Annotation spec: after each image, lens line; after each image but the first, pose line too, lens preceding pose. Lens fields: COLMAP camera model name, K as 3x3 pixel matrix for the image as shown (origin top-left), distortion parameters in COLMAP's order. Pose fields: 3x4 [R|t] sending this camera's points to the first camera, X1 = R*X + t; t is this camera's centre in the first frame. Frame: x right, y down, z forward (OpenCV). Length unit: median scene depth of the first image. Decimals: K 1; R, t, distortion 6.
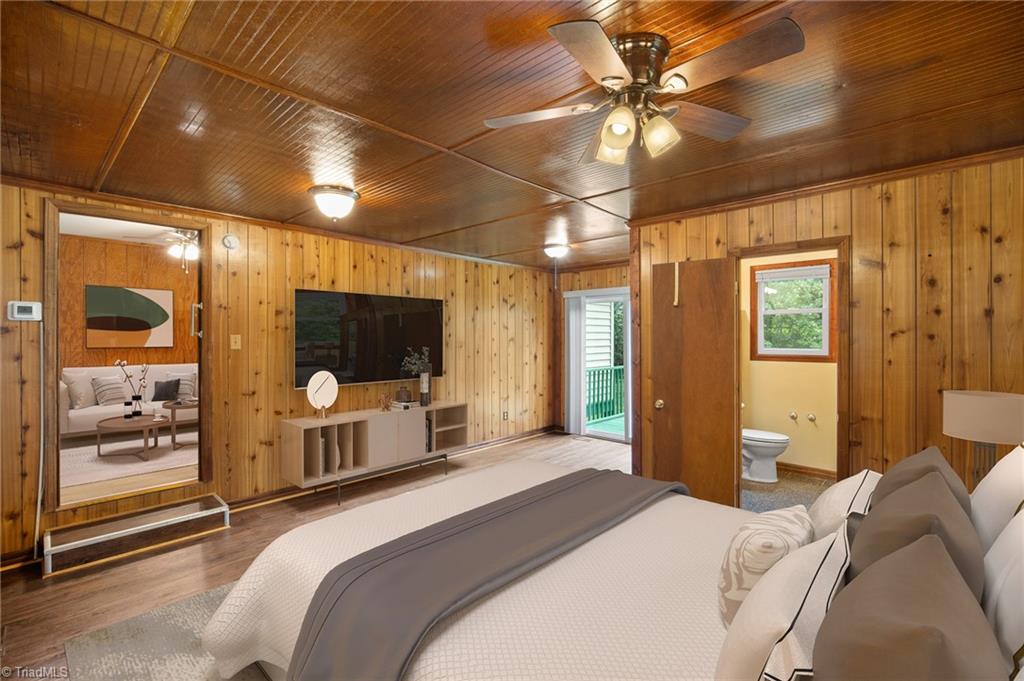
lens RADIAL K [[450.1, 0, 506.1], [0, 450.1, 334.8], [0, 0, 1]] dist [-0.012616, 0.002761]
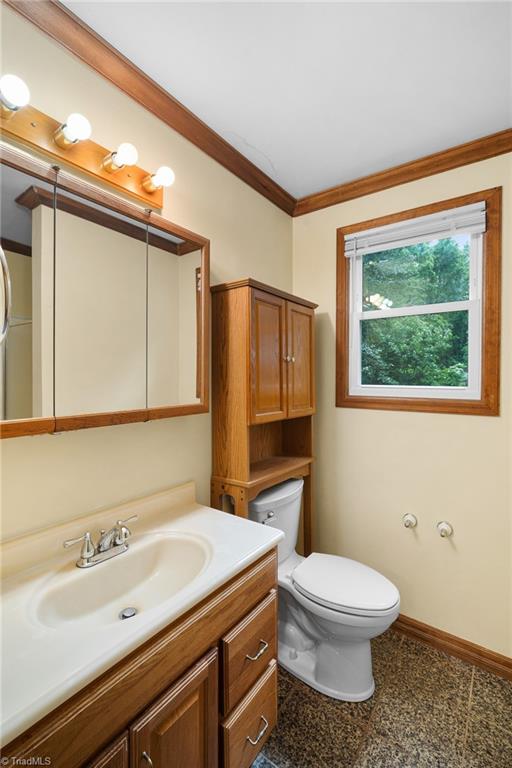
lens RADIAL K [[337.5, 0, 262.3], [0, 337.5, 378.7], [0, 0, 1]] dist [-0.012616, 0.002761]
pose [[0.990716, 0.003026, 0.135915, 0.405990], [-0.004073, 0.999964, 0.007428, 0.020591], [-0.135888, -0.007913, 0.990693, 0.620344]]
